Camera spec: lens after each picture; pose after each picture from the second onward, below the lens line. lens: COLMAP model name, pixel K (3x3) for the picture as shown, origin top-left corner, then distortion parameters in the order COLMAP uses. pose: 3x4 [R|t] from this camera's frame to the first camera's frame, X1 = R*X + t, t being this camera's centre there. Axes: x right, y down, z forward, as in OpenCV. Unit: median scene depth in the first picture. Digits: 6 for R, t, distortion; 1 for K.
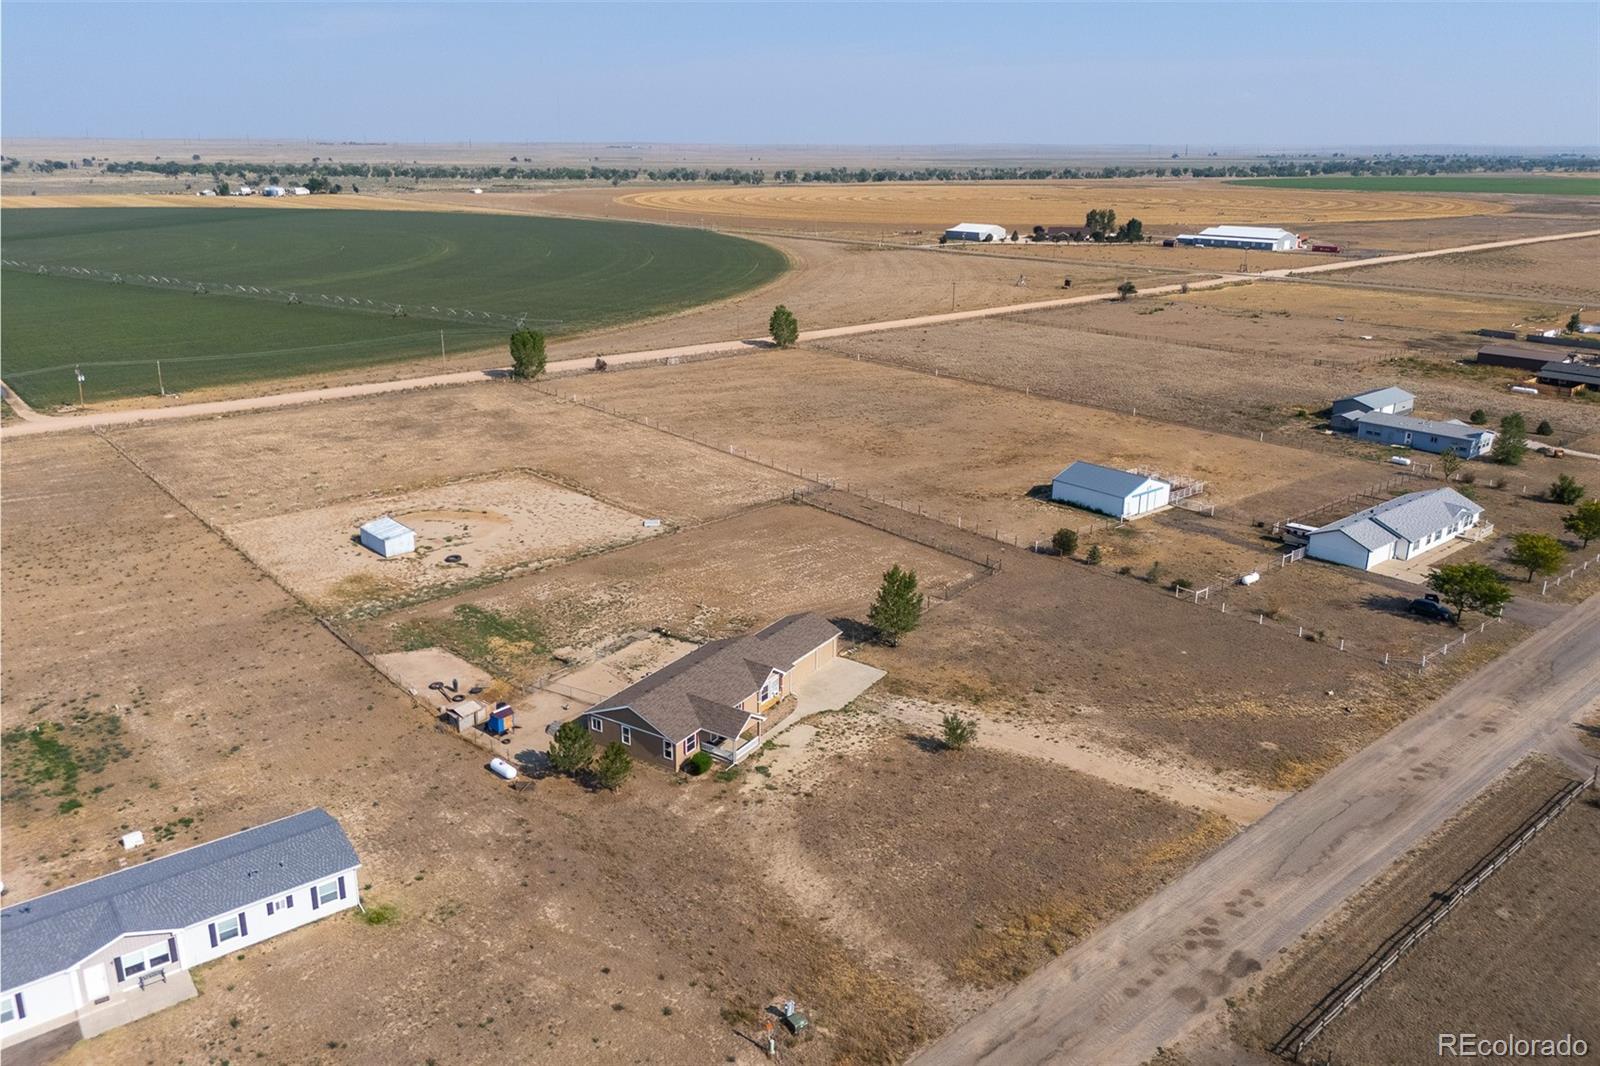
lens RADIAL K [[1162.0, 0, 800.0], [0, 1162.0, 533.0], [0, 0, 1]] dist [0.090312, -0.095767]
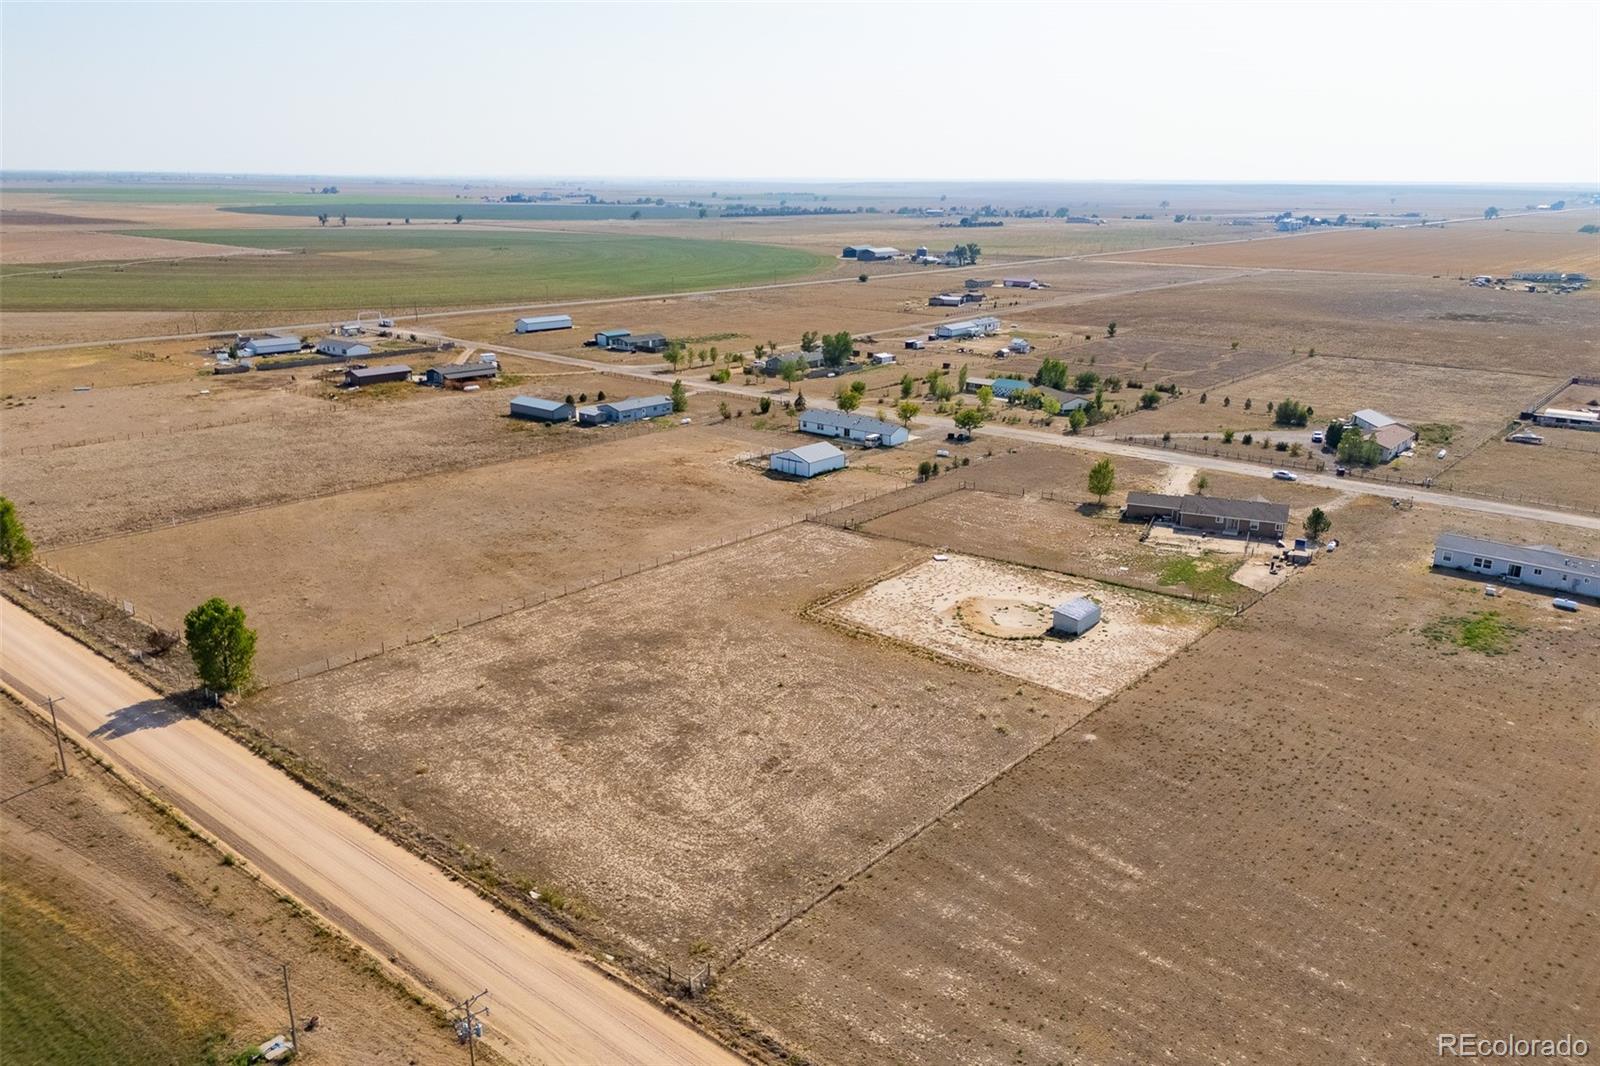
lens RADIAL K [[1171.5, 0, 800.0], [0, 1171.5, 533.0], [0, 0, 1]] dist [0.092538, -0.106964]
pose [[-0.165415, -0.289679, 0.942722, -1.425317], [0.299879, 0.895855, 0.327896, -0.543995], [-0.939527, 0.336941, -0.061319, 1.380244]]
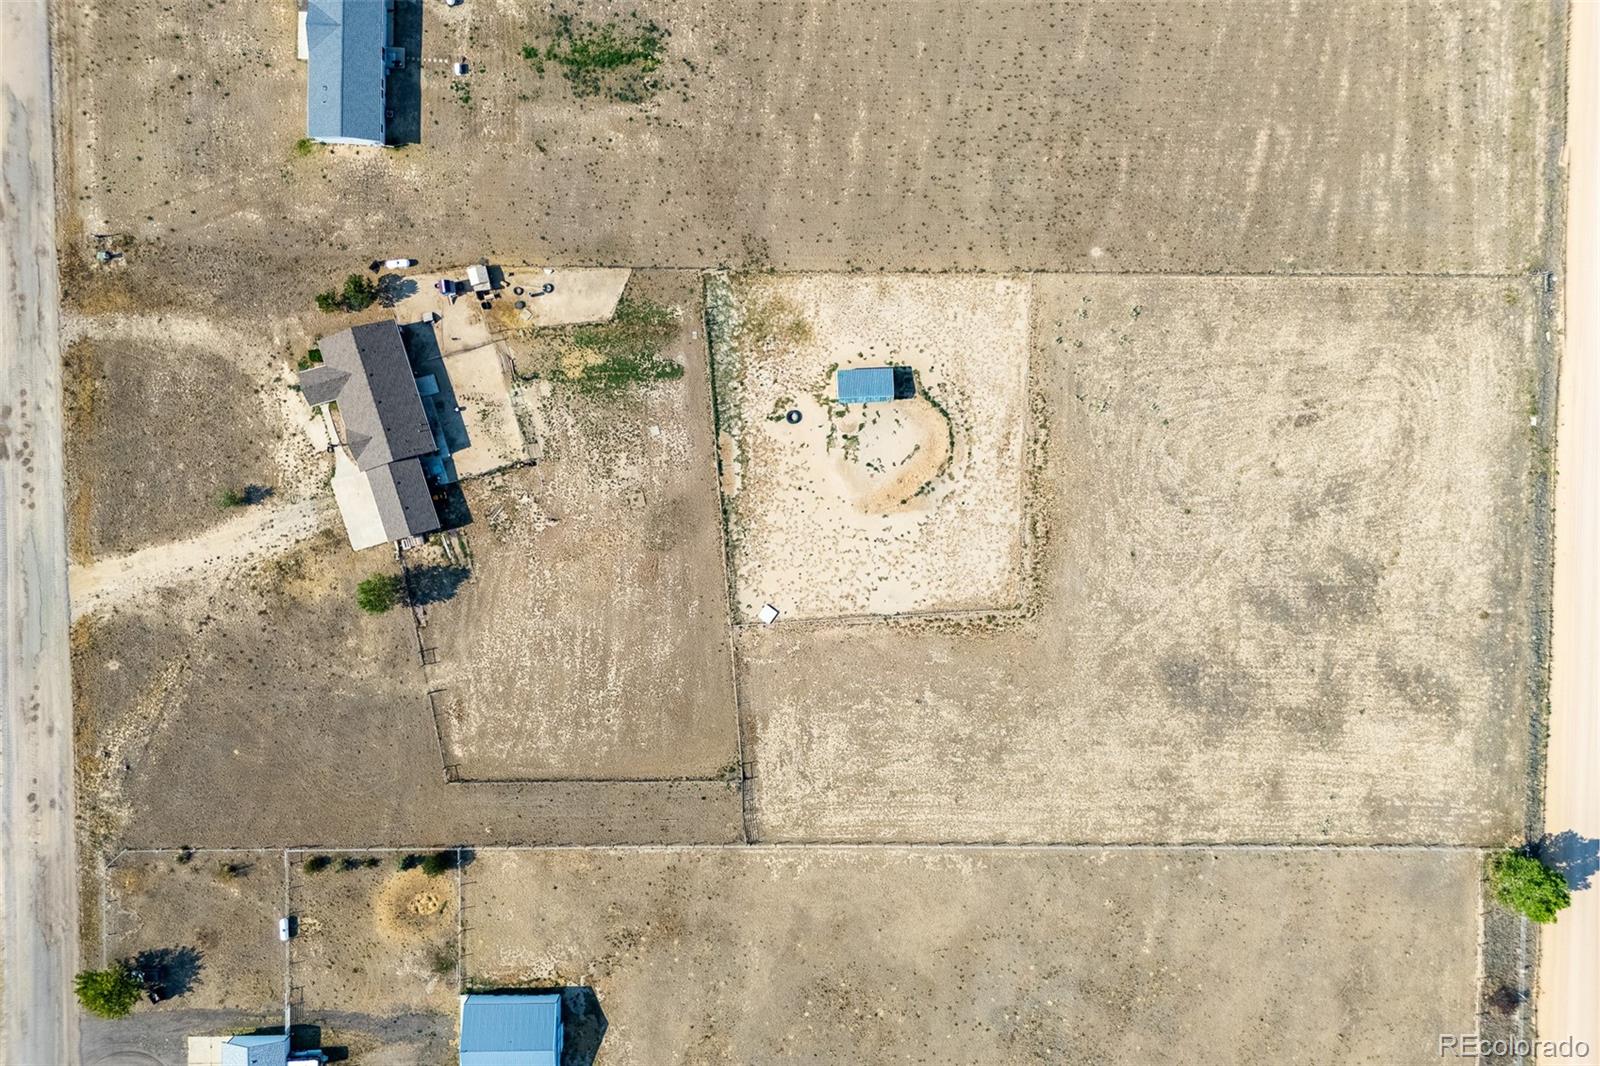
lens RADIAL K [[1171.5, 0, 800.0], [0, 1171.5, 533.0], [0, 0, 1]] dist [0.092538, -0.106964]
pose [[-0.650115, 0.759774, 0.009738, -0.238564], [-0.267903, -0.241191, 0.932767, -1.066785], [0.711040, 0.603797, 0.360348, 0.708977]]
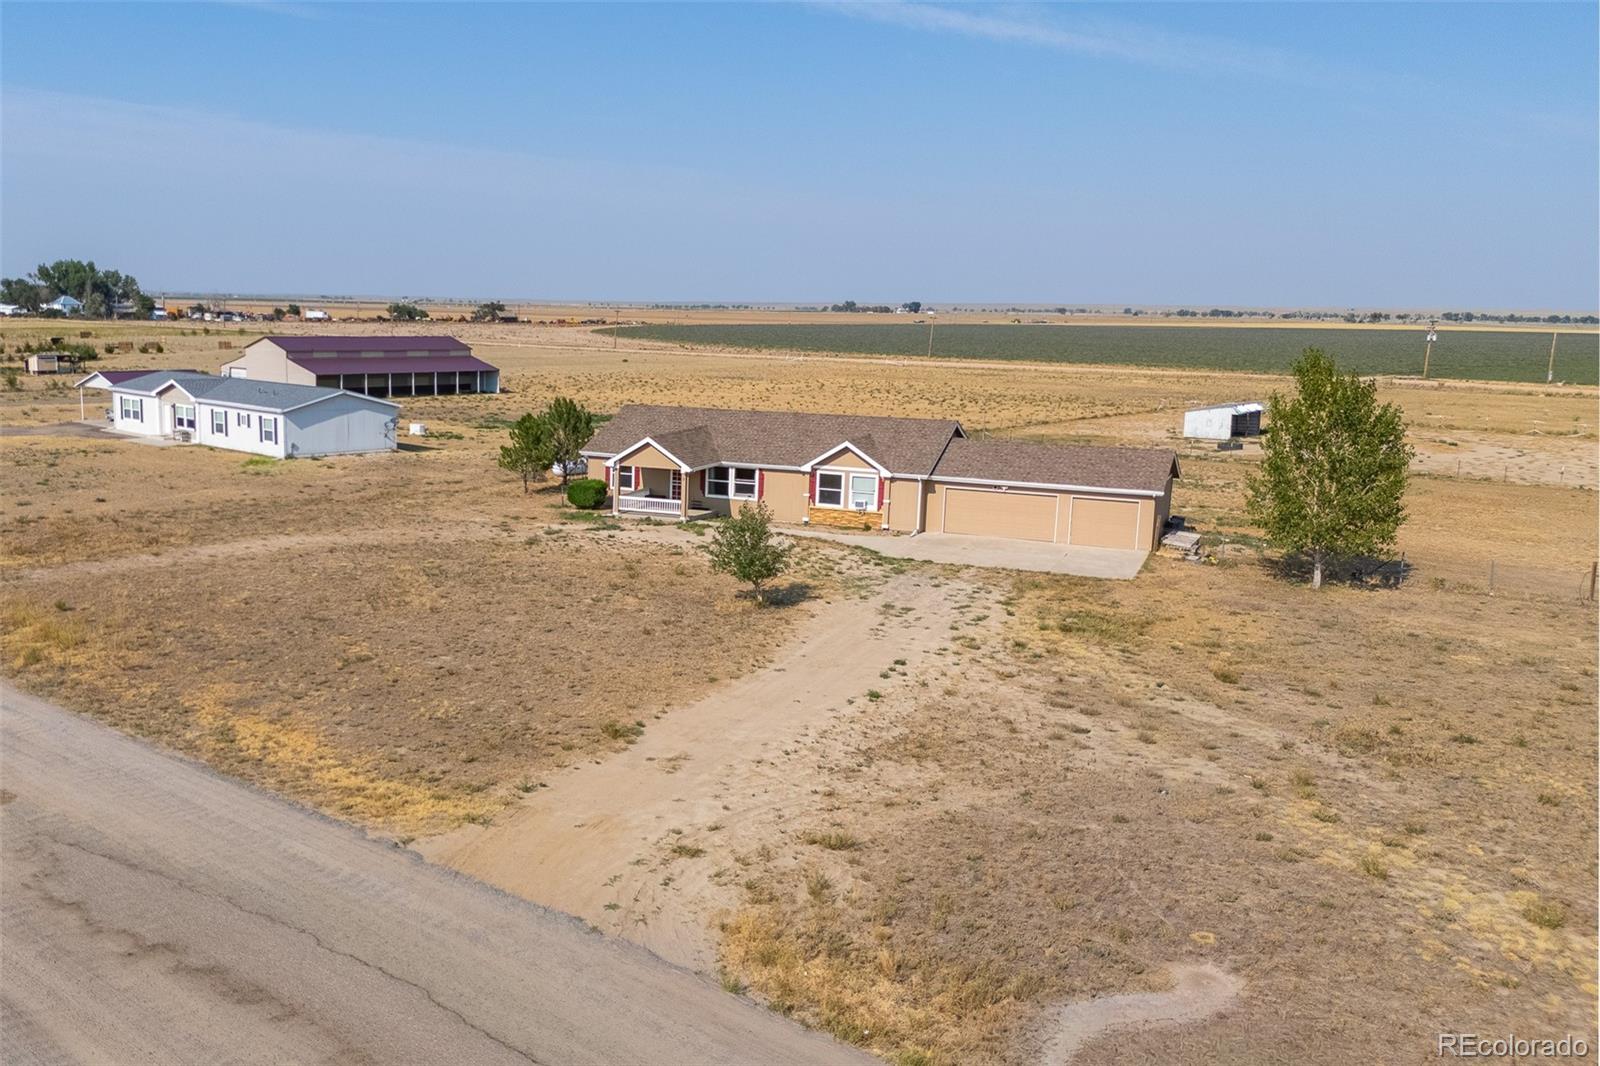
lens RADIAL K [[1401.3, 0, 642.9], [0, 1401.3, 533.0], [0, 0, 1]] dist [0.179895, -0.407733]
pose [[0.117838, 0.157395, -0.980480, 0.432840], [-0.328185, 0.938052, 0.111142, 0.087356], [0.937235, 0.308682, 0.162192, 0.628596]]
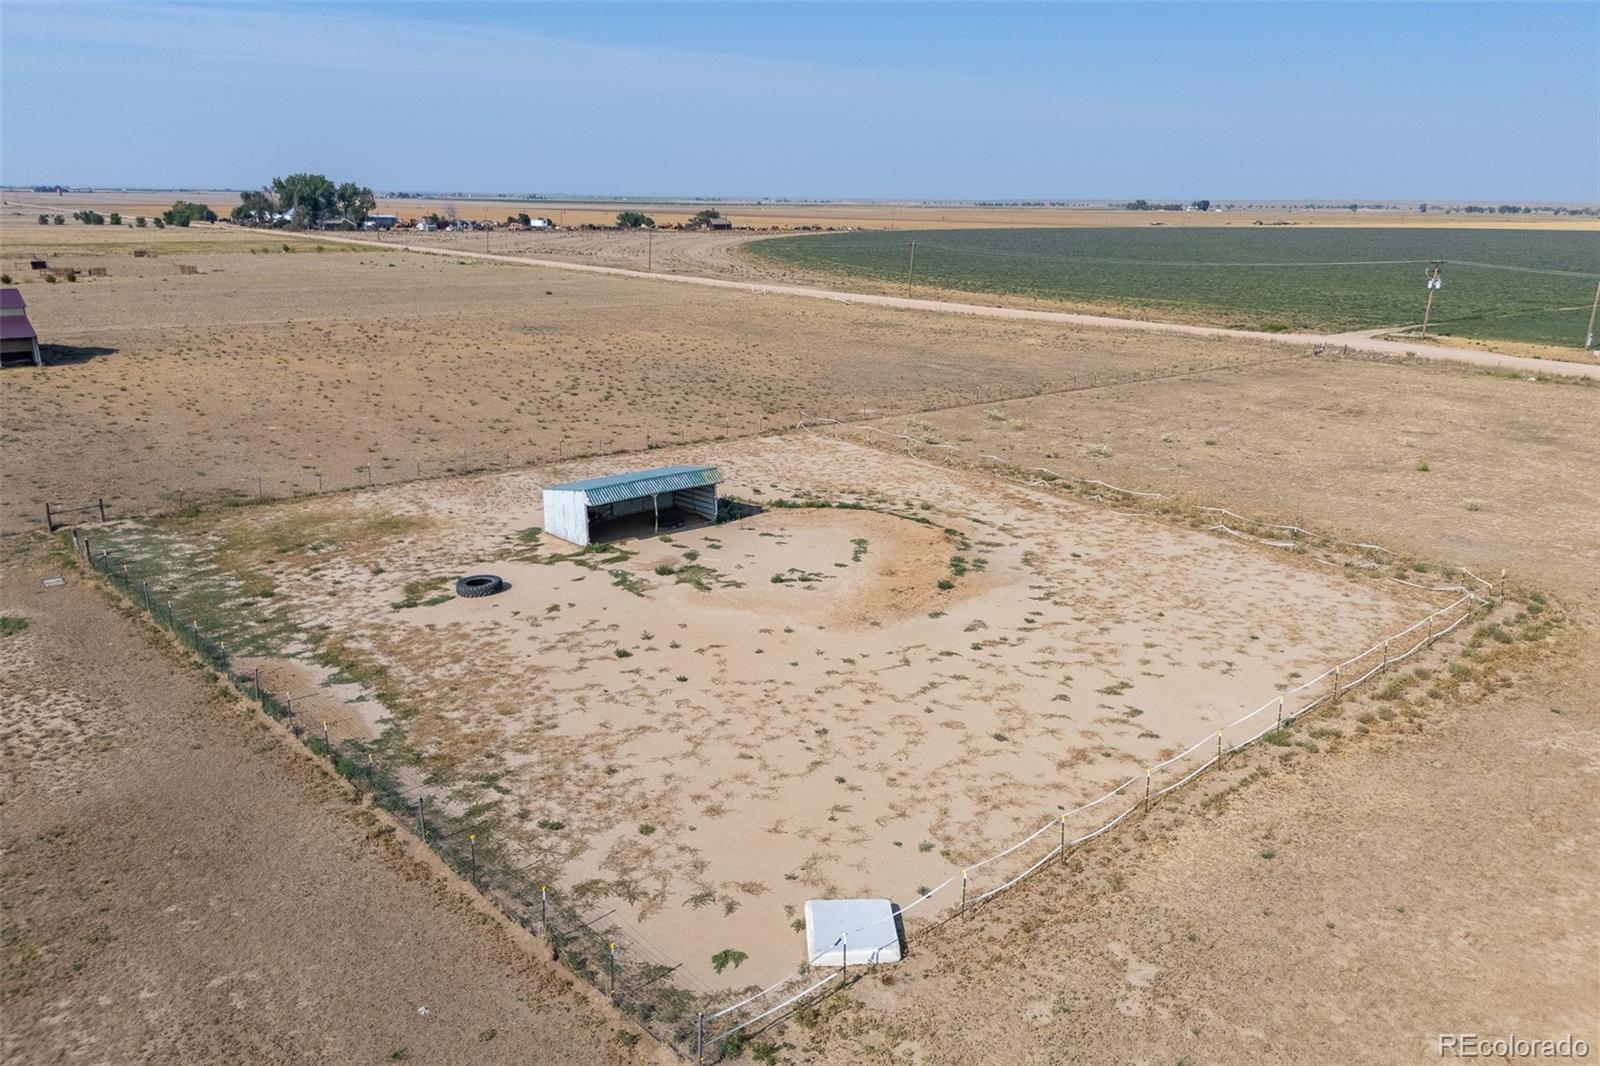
lens RADIAL K [[1171.5, 0, 800.0], [0, 1171.5, 533.0], [0, 0, 1]] dist [0.092538, -0.106964]
pose [[-0.033449, 0.267684, -0.962926, 0.014343], [-0.327021, 0.907499, 0.263635, -0.111988], [0.944425, 0.323715, 0.057183, 1.108951]]
